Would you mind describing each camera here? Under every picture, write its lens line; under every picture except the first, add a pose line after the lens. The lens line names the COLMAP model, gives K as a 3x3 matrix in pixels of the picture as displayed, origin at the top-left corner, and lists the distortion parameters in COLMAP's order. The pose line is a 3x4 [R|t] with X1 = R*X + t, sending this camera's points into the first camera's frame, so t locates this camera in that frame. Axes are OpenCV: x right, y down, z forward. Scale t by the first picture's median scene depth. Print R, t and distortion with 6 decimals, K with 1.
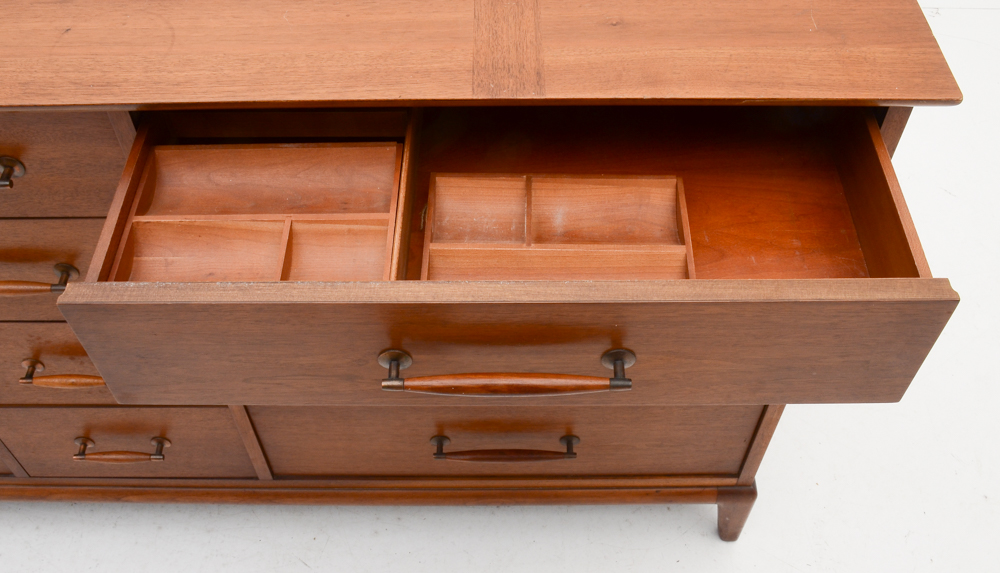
lens RADIAL K [[992.1, 0, 503.3], [0, 992.1, 288.2], [0, 0, 1]] dist [-0.012651, 0.000000]
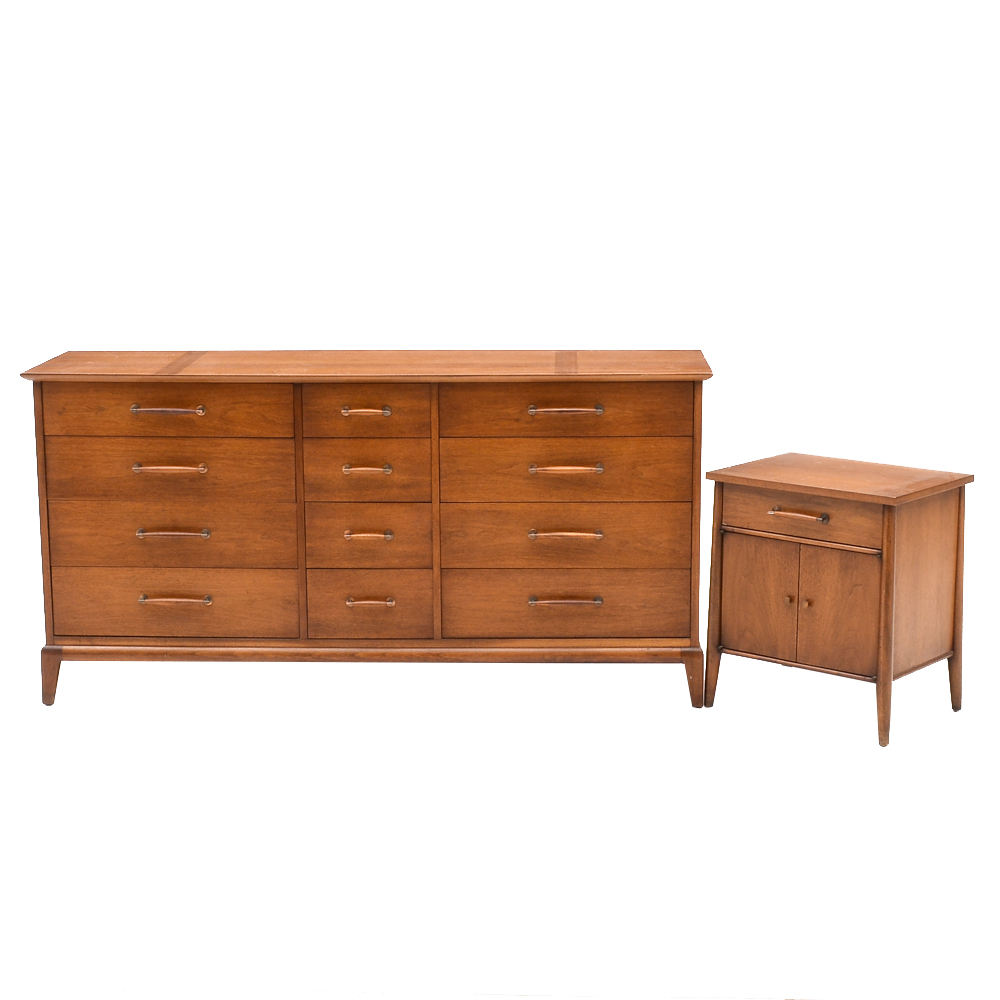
lens RADIAL K [[1977.7, 0, 495.9], [0, 1977.7, 495.4], [0, 0, 1]] dist [0.004046, 0.000000]
pose [[0.999430, -0.000210, -0.033768, -0.005381], [-0.020964, 0.780082, -0.625326, 3.679080], [0.026473, 0.625677, 0.779633, -3.311447]]
